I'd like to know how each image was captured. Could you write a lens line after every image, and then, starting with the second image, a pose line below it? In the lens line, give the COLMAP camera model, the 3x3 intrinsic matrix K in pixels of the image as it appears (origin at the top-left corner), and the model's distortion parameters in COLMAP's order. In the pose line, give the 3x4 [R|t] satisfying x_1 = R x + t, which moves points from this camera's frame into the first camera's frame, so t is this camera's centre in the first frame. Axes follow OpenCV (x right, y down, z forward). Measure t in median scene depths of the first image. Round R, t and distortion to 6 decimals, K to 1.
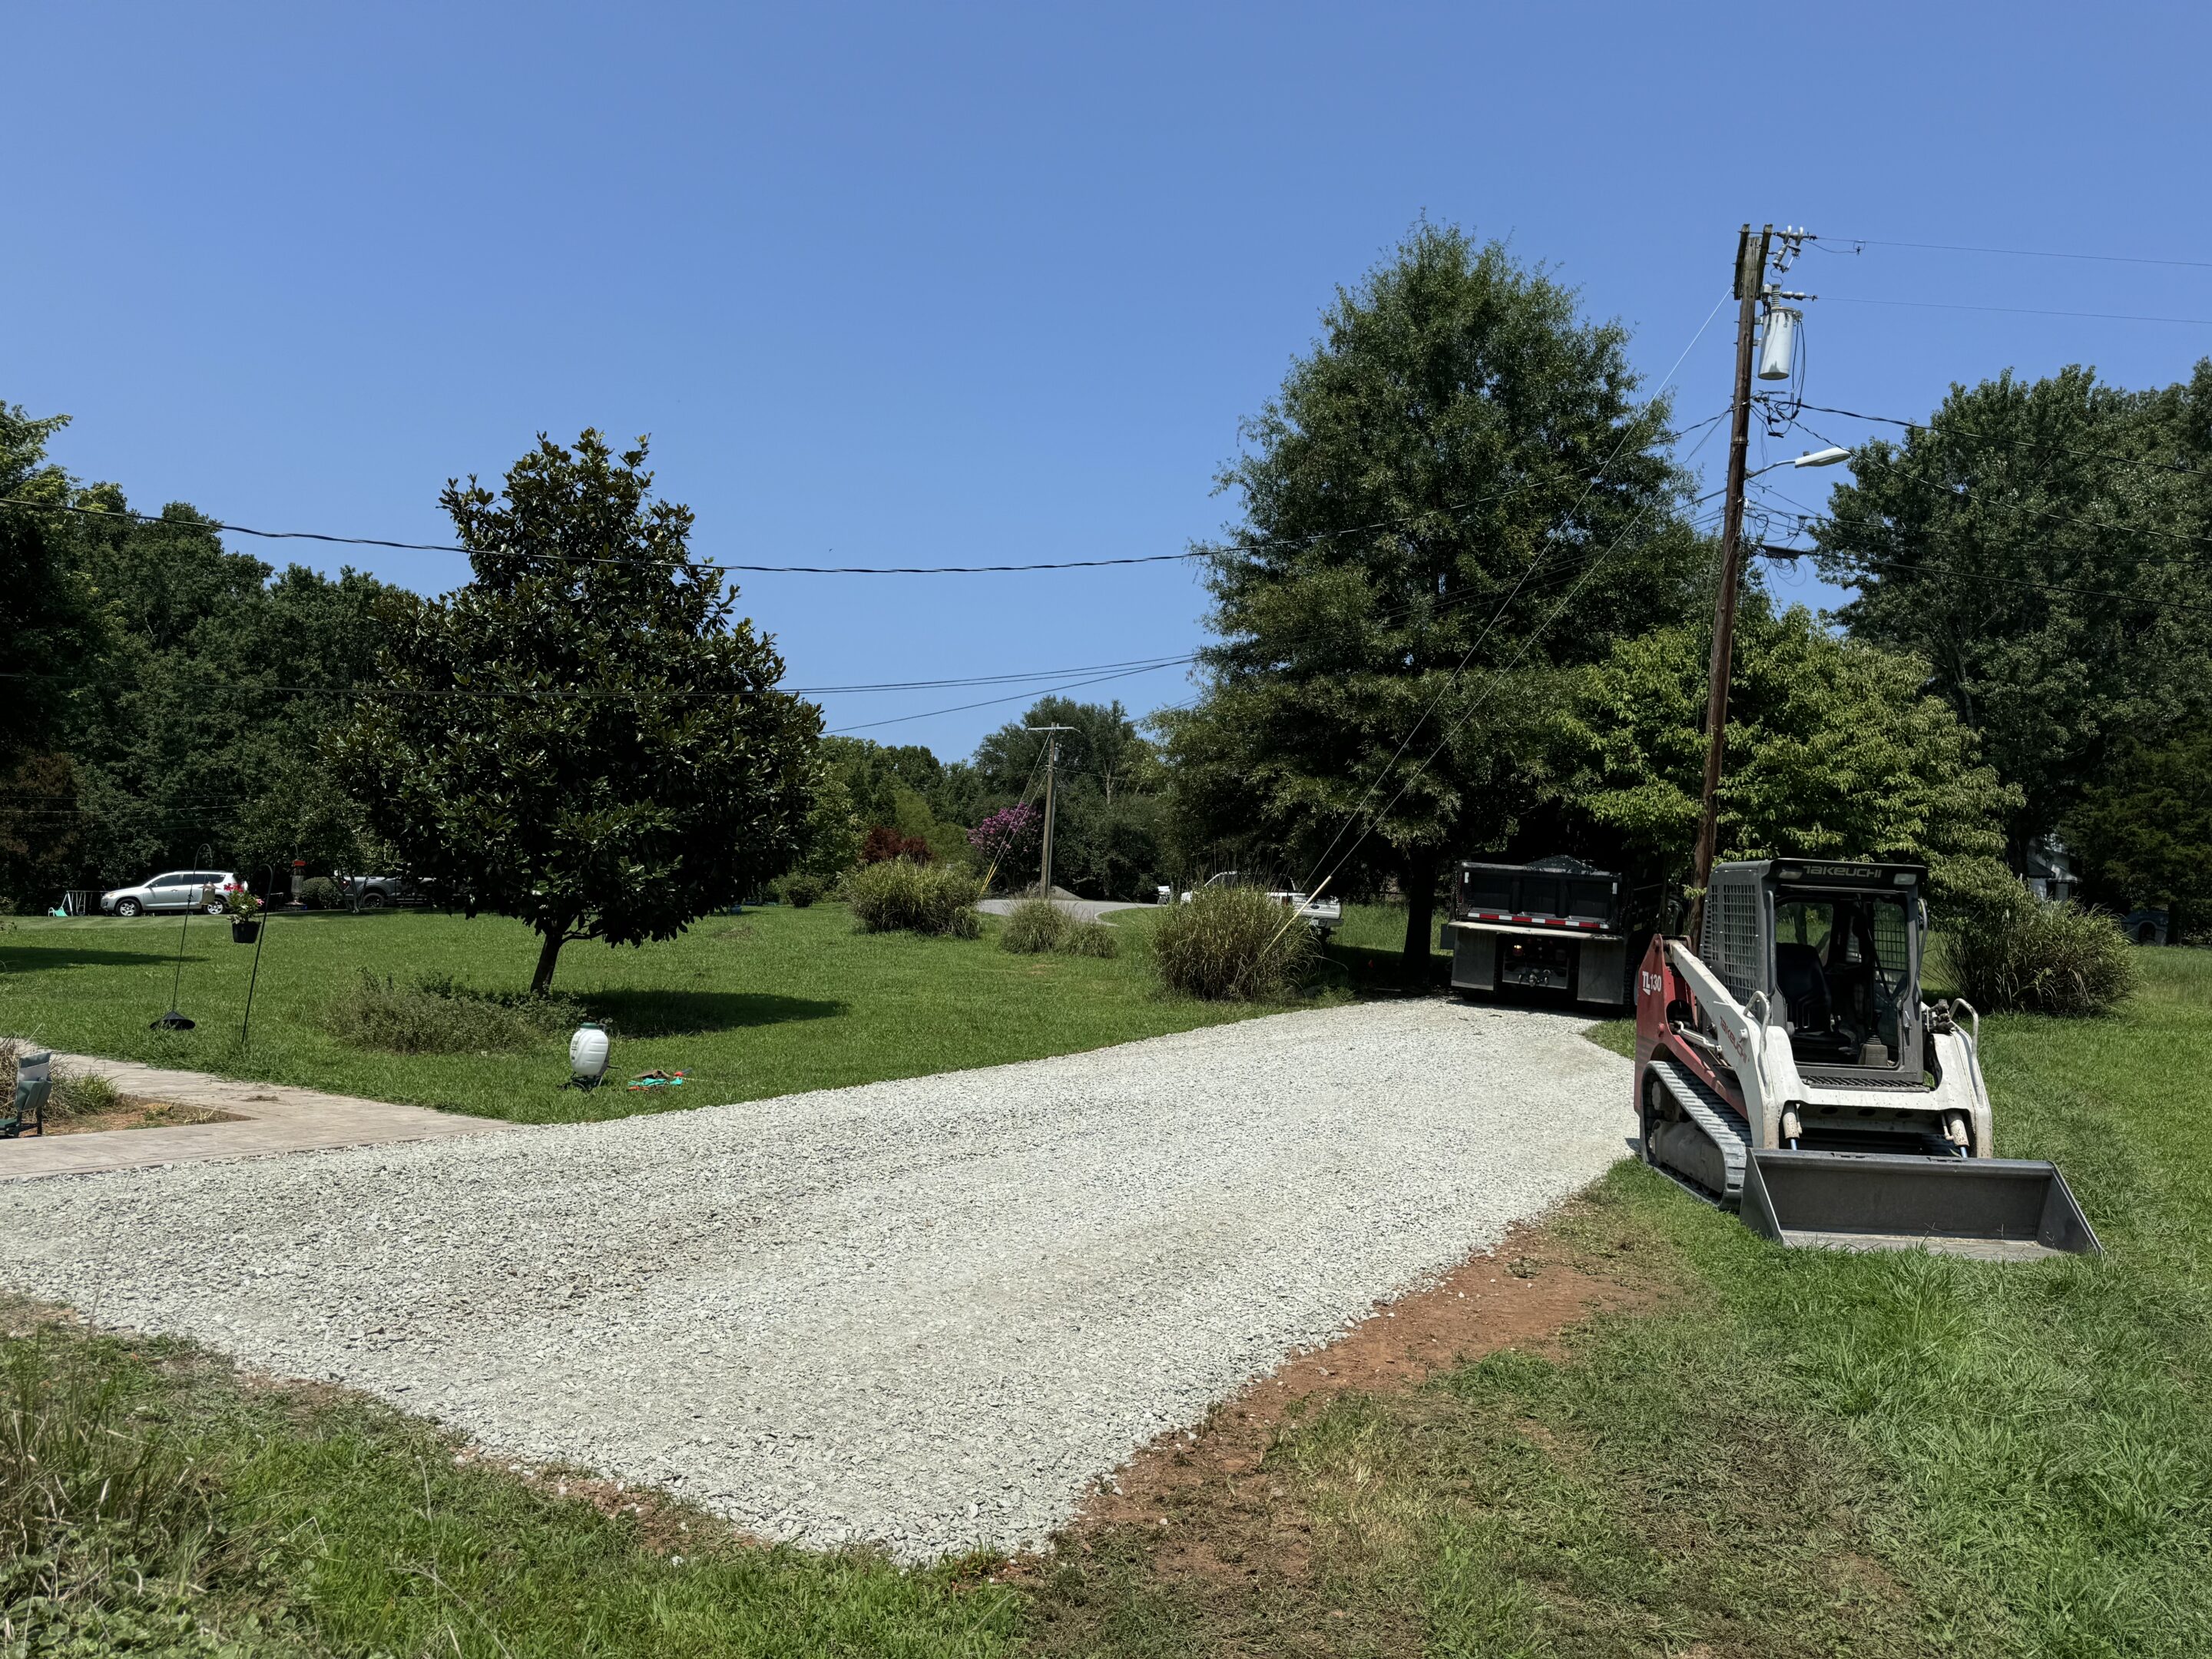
lens RADIAL K [[1513.7, 0, 1099.3], [0, 1513.7, 853.3], [0, 0, 1]] dist [0.035242, -0.039394]
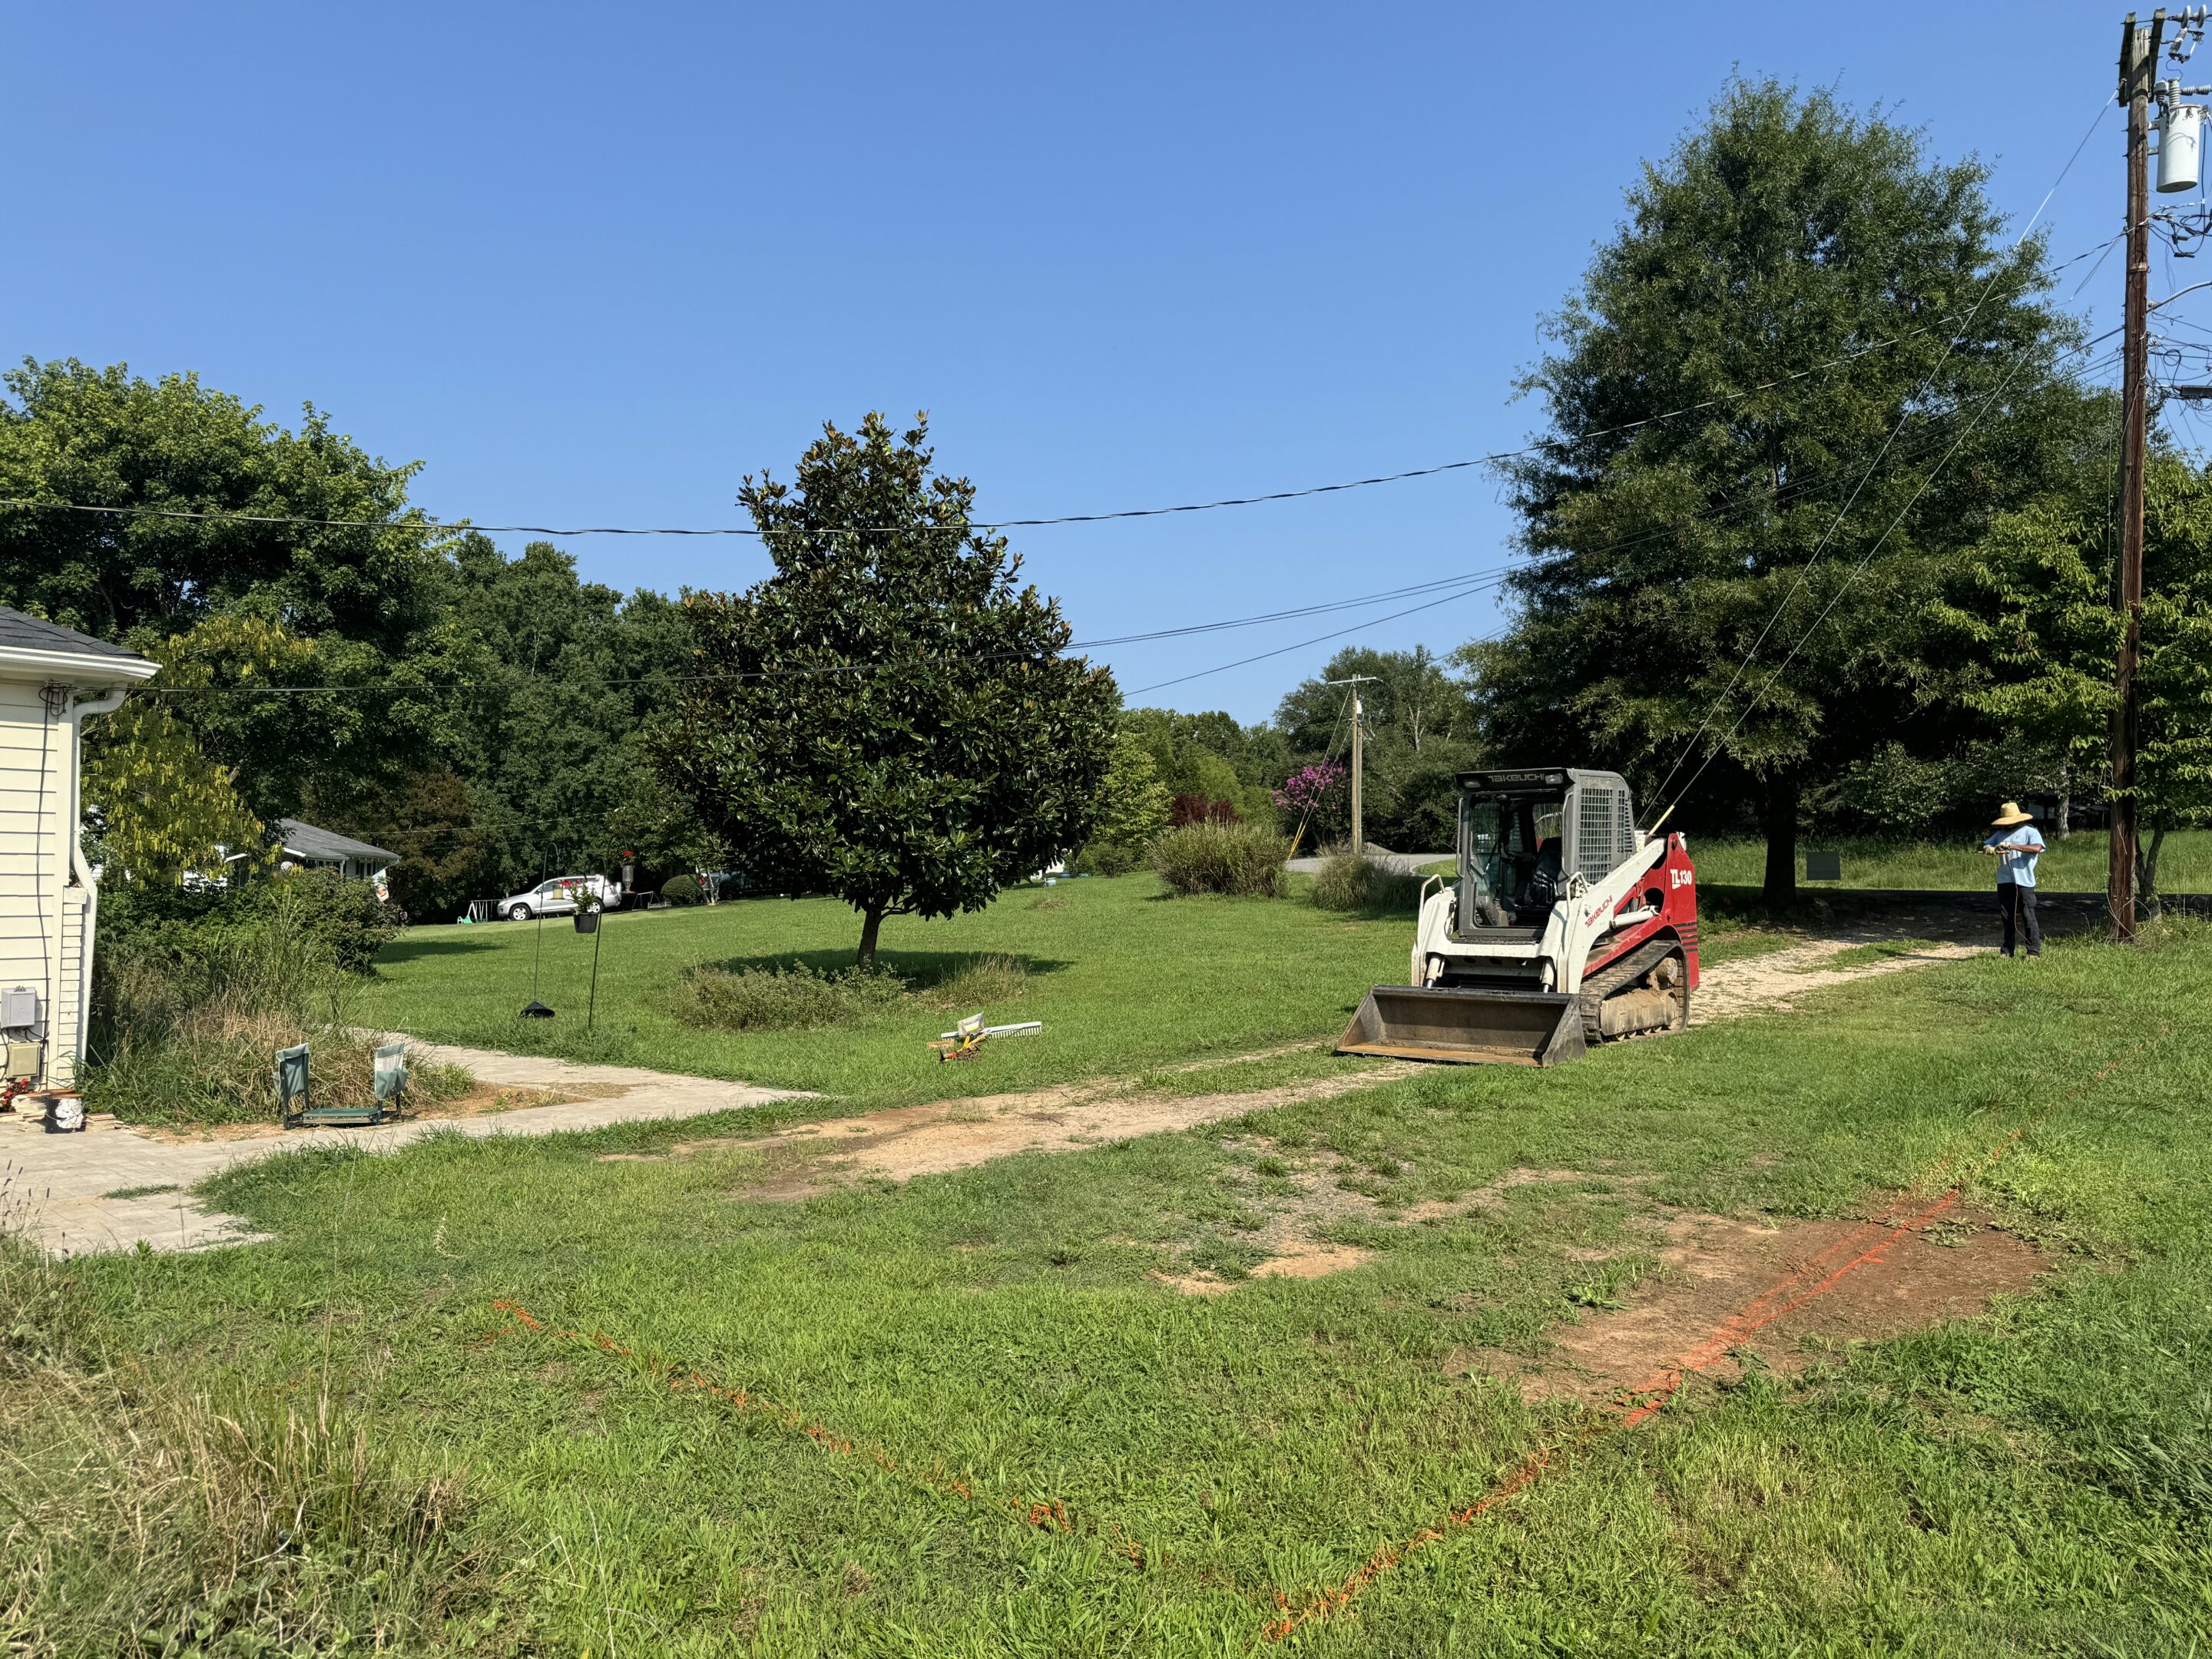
lens RADIAL K [[1513.7, 0, 1101.3], [0, 1513.7, 842.9], [0, 0, 1]] dist [0.035242, -0.039394]
pose [[0.977179, -0.063071, -0.202837, 0.001004], [0.066624, 0.997720, 0.010733, 0.004991], [0.201698, -0.024002, 0.979154, 0.028643]]
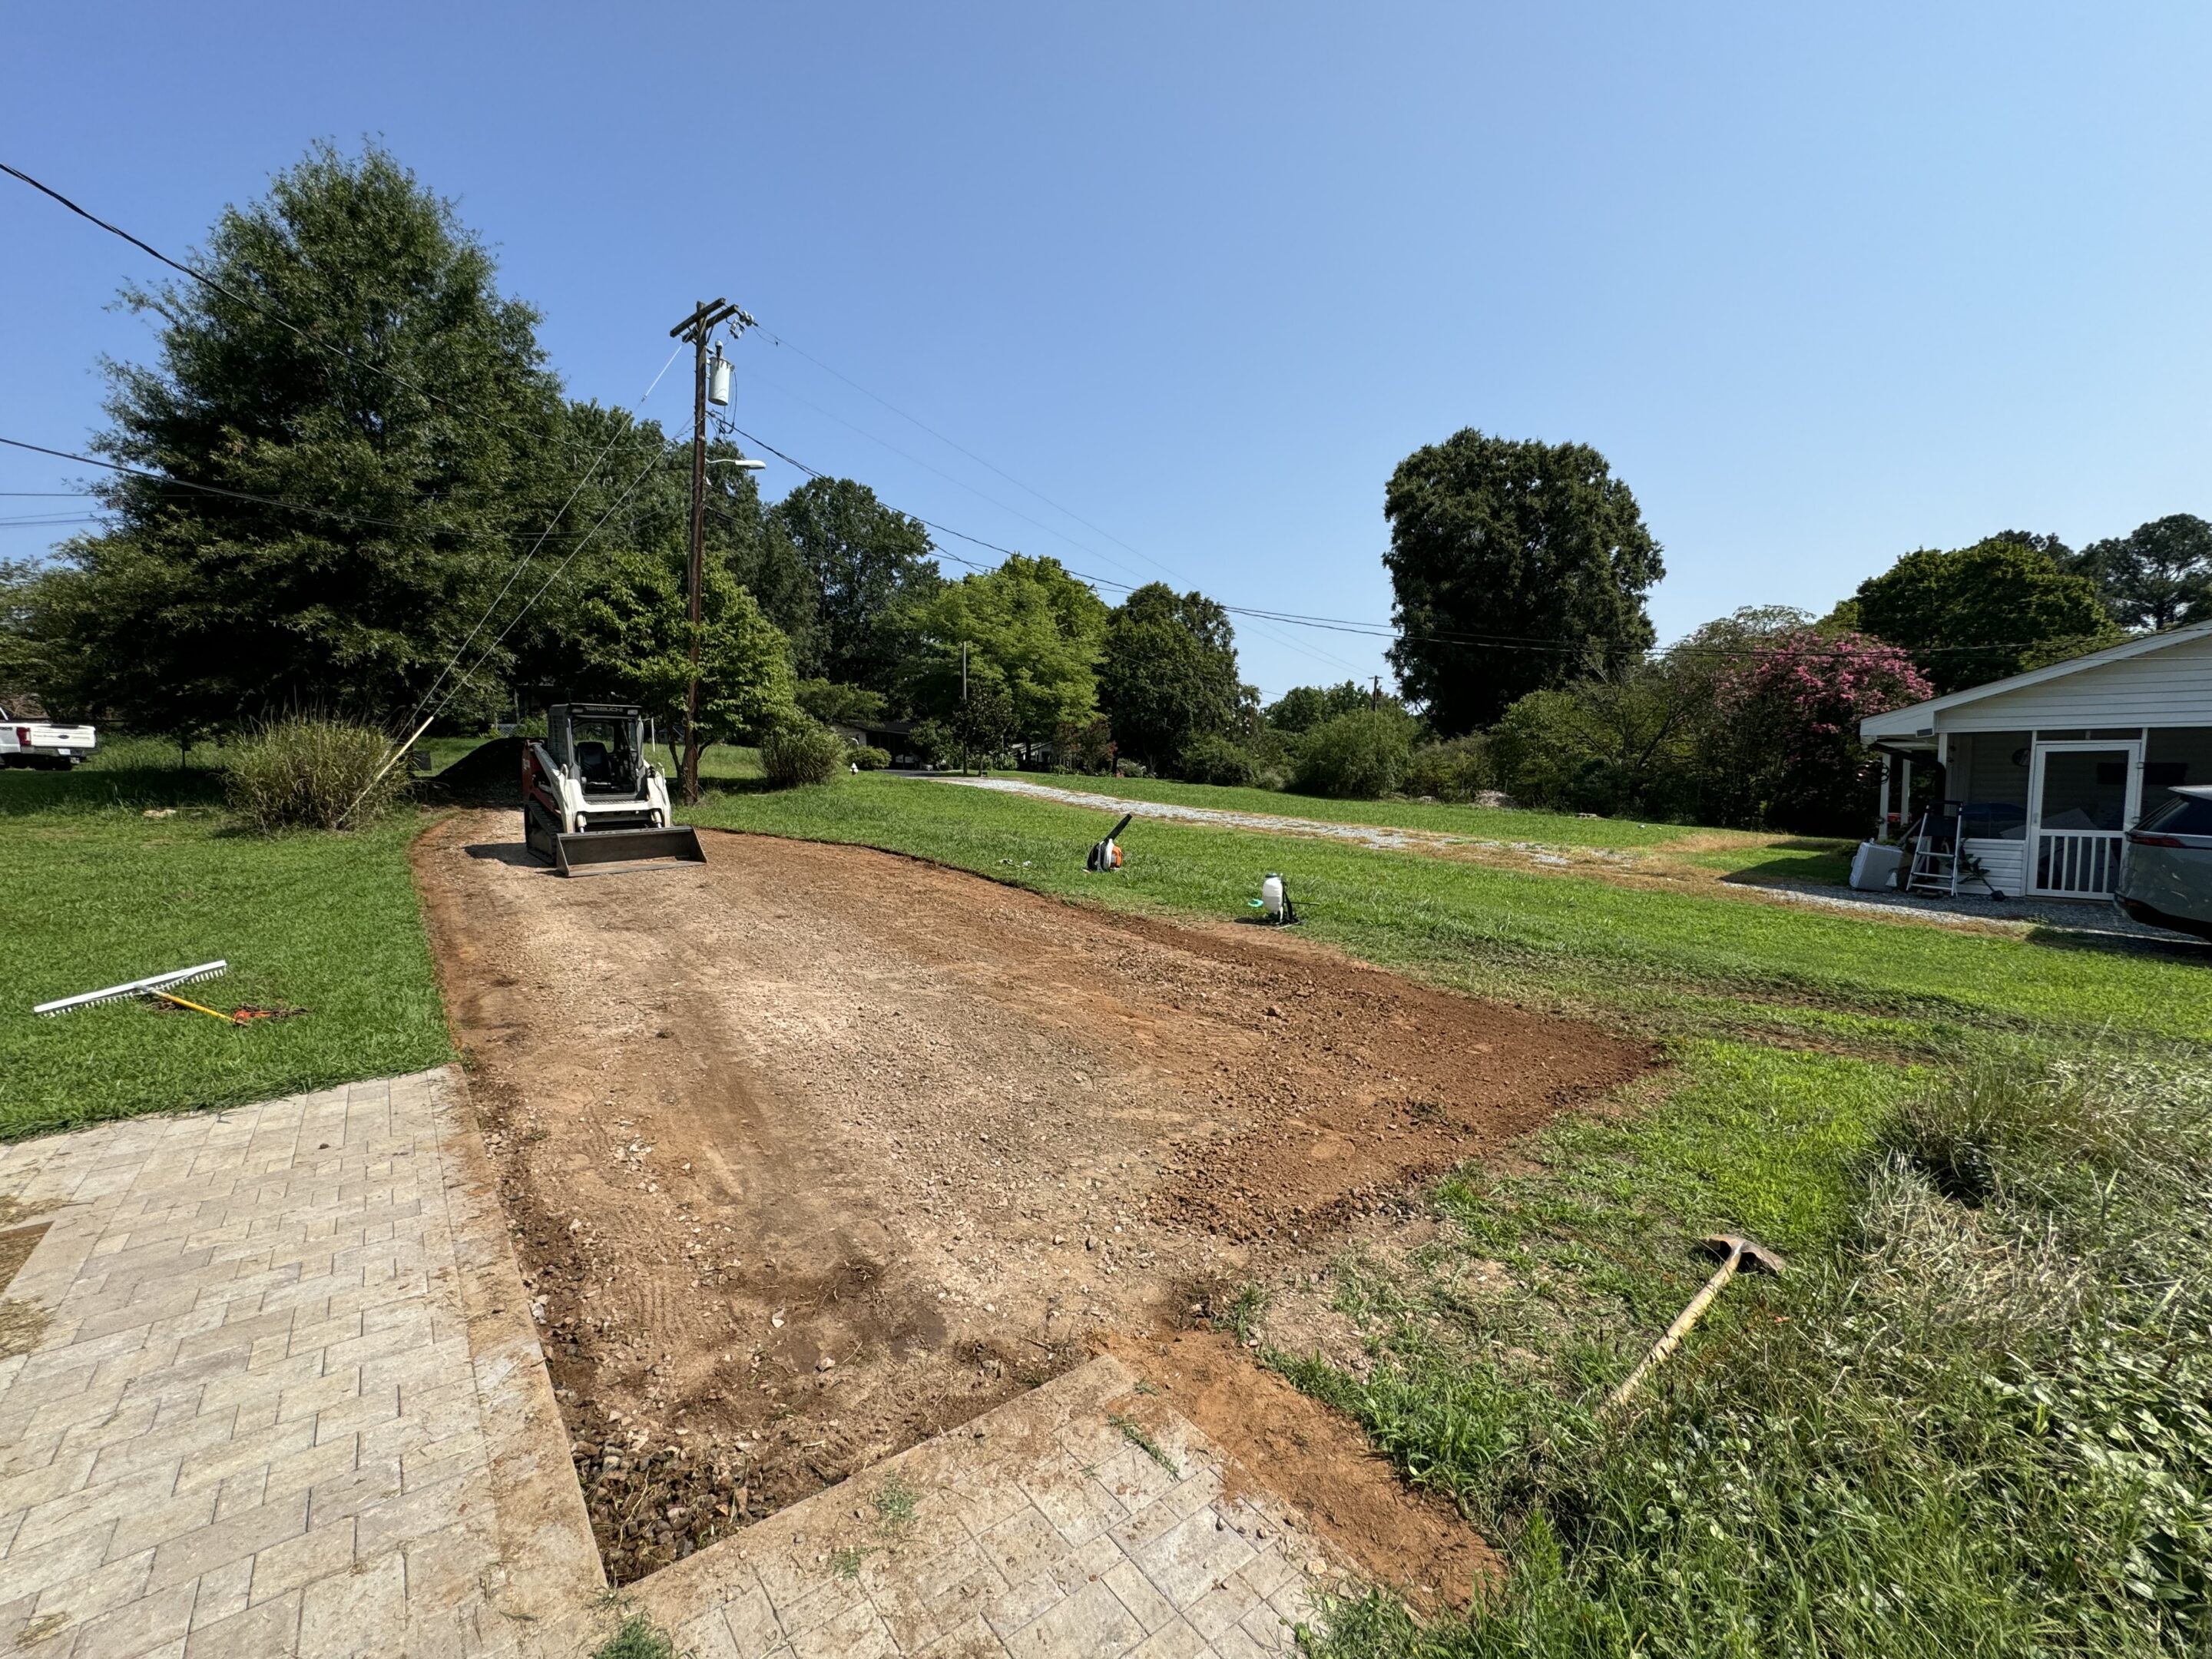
lens RADIAL K [[881.4, 0, 1095.3], [0, 881.4, 826.7], [0, 0, 1]] dist [0.003619, 0.000731]
pose [[0.386178, -0.118478, 0.914784, -0.295049], [-0.023506, 0.990131, 0.138160, -0.007798], [-0.922125, -0.074858, 0.379582, 0.237815]]
